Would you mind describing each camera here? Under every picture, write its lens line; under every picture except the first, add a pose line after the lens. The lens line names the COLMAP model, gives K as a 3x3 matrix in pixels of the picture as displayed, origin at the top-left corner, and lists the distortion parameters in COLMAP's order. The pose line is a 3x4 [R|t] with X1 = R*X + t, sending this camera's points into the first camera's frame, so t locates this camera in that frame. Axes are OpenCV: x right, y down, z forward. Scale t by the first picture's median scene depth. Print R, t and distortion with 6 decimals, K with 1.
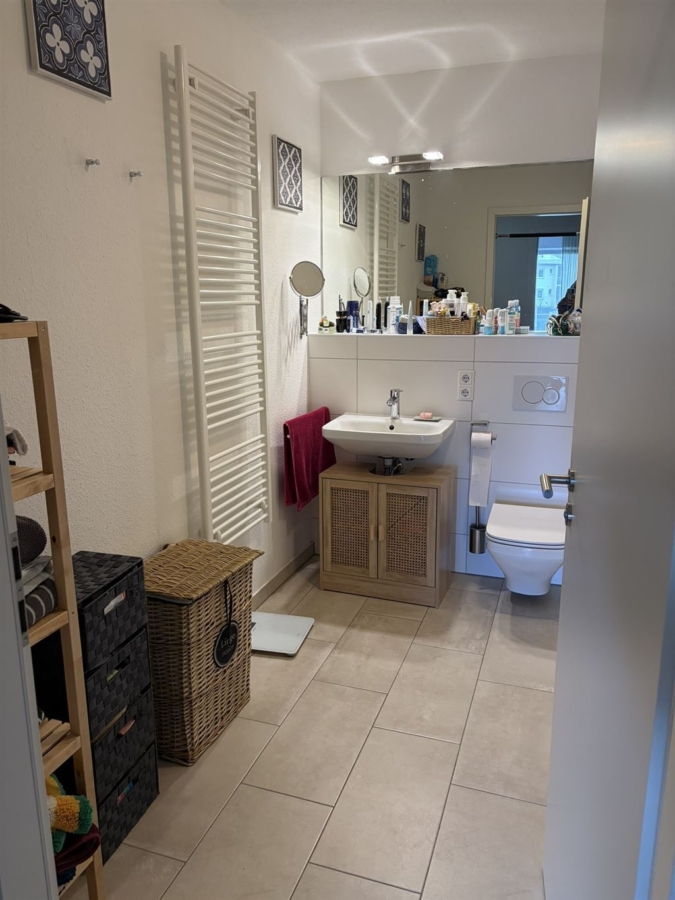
lens RADIAL K [[673.1, 0, 338.0], [0, 673.1, 449.1], [0, 0, 1]] dist [0.047790, -0.054721]
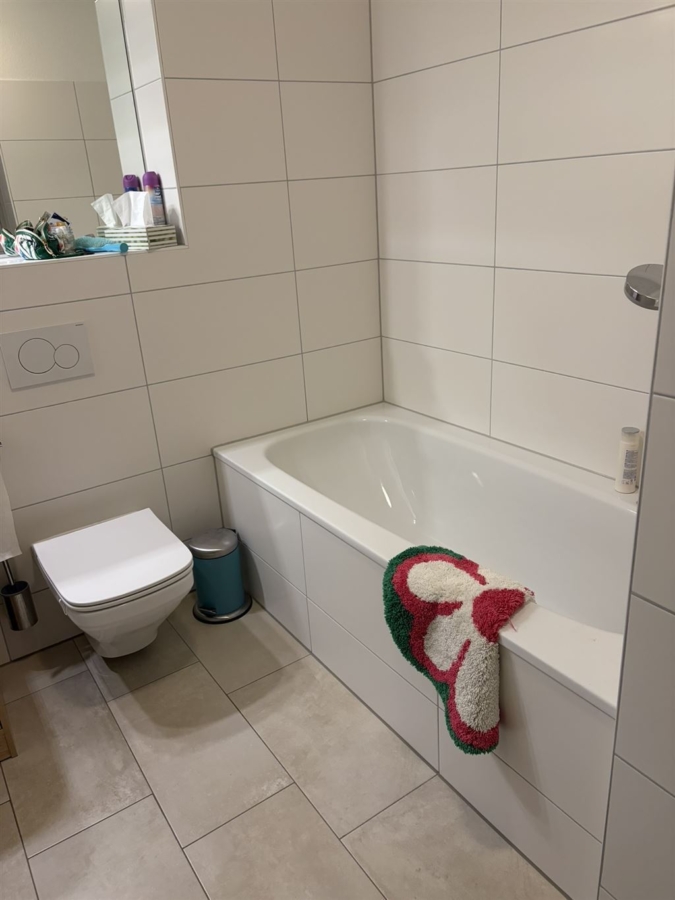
lens RADIAL K [[673.1, 0, 337.0], [0, 673.1, 448.6], [0, 0, 1]] dist [0.047790, -0.054721]
pose [[0.595881, -0.328274, 0.732914, -0.031170], [0.242025, 0.943613, 0.225873, -0.081153], [-0.765735, 0.042790, 0.641731, 0.409944]]
